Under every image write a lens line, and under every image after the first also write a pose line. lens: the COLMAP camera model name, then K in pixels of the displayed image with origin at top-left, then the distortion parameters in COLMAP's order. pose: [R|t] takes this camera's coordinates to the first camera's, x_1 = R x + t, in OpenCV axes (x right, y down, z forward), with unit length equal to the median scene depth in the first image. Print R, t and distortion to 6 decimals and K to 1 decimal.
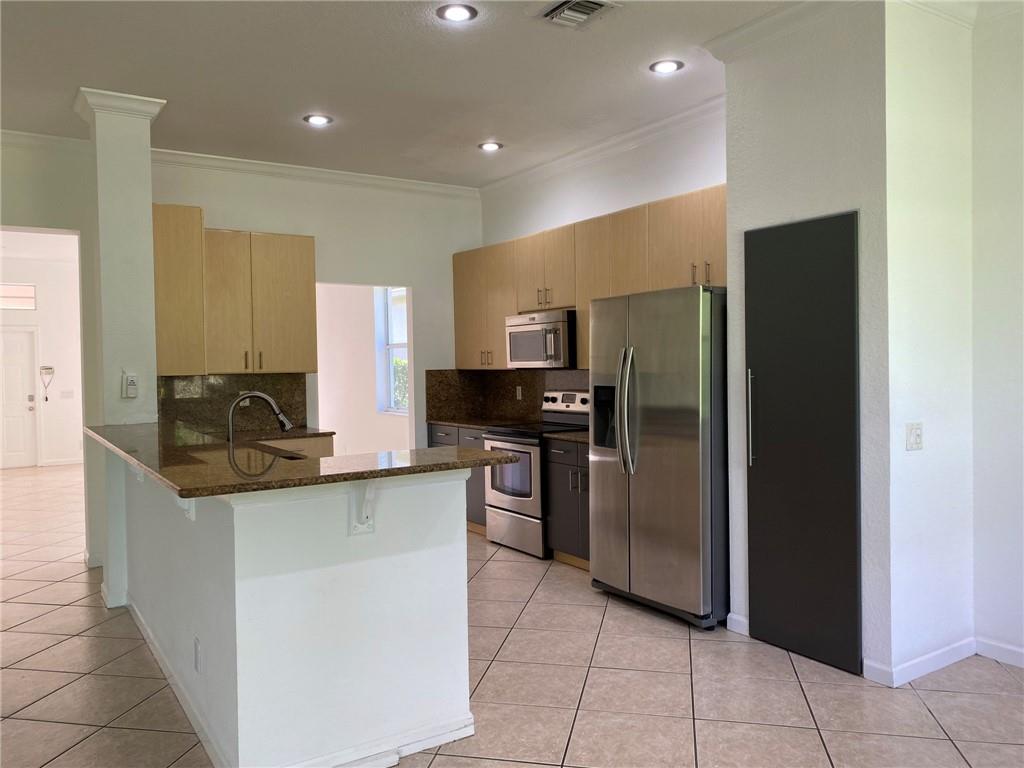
lens RADIAL K [[773.9, 0, 512.0], [0, 773.9, 384.0], [0, 0, 1]] dist [0.005527, 0.000049]
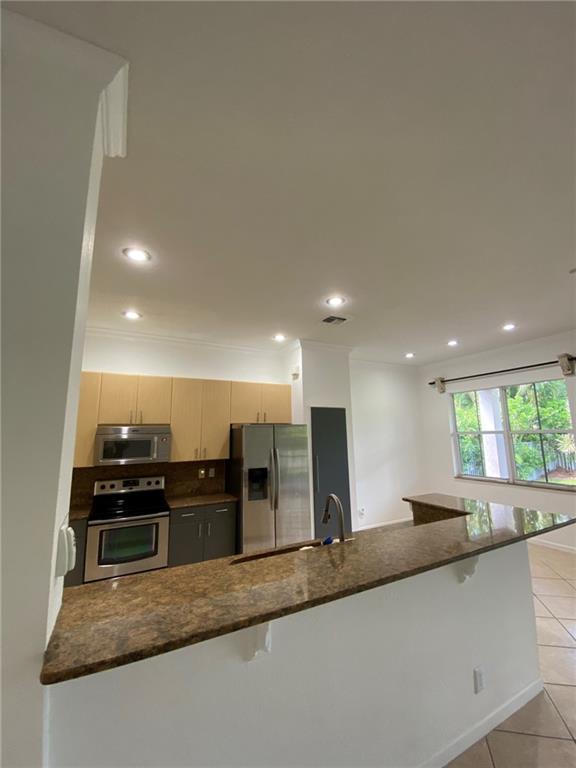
lens RADIAL K [[326.9, 0, 288.0], [0, 326.9, 384.0], [0, 0, 1]] dist [0.000341, -0.000090]
pose [[0.087248, 0.174357, 0.980809, -0.724188], [0.042648, 0.983008, -0.178542, -0.058225], [-0.995273, 0.057407, 0.078330, 0.804968]]
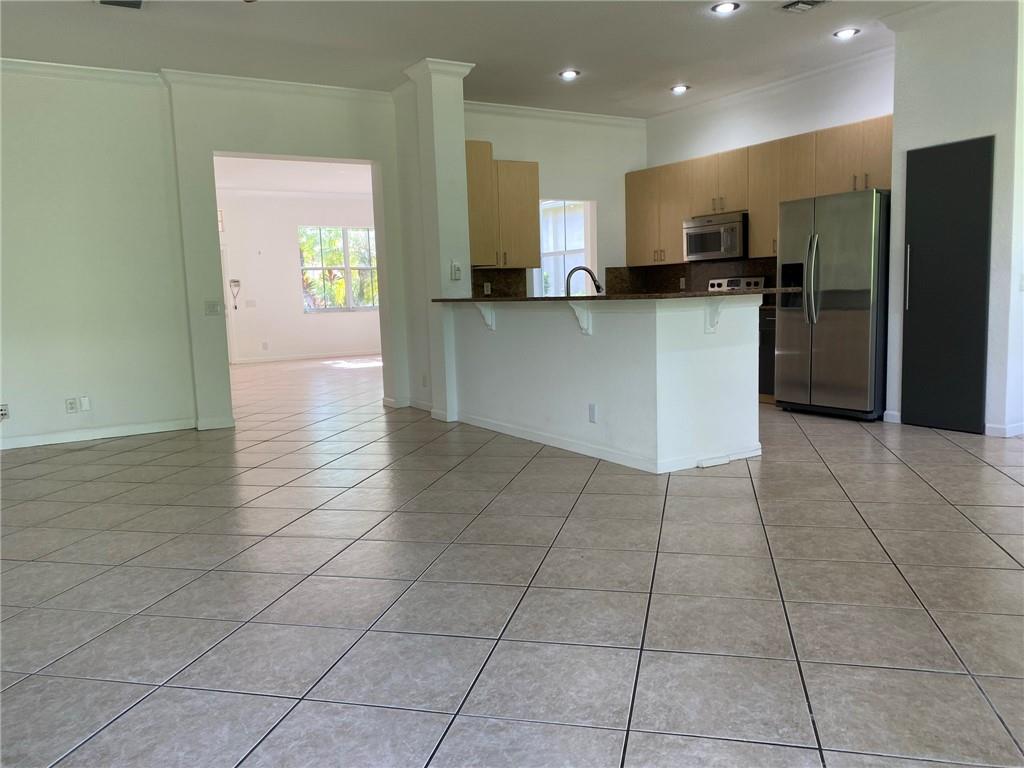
lens RADIAL K [[787.5, 0, 512.0], [0, 787.5, 384.0], [0, 0, 1]] dist [0.054892, -0.066809]
pose [[0.999677, -0.015647, -0.020023, -0.359540], [0.017348, 0.995990, 0.087770, 0.084158], [0.018569, -0.088089, 0.995940, -0.474329]]
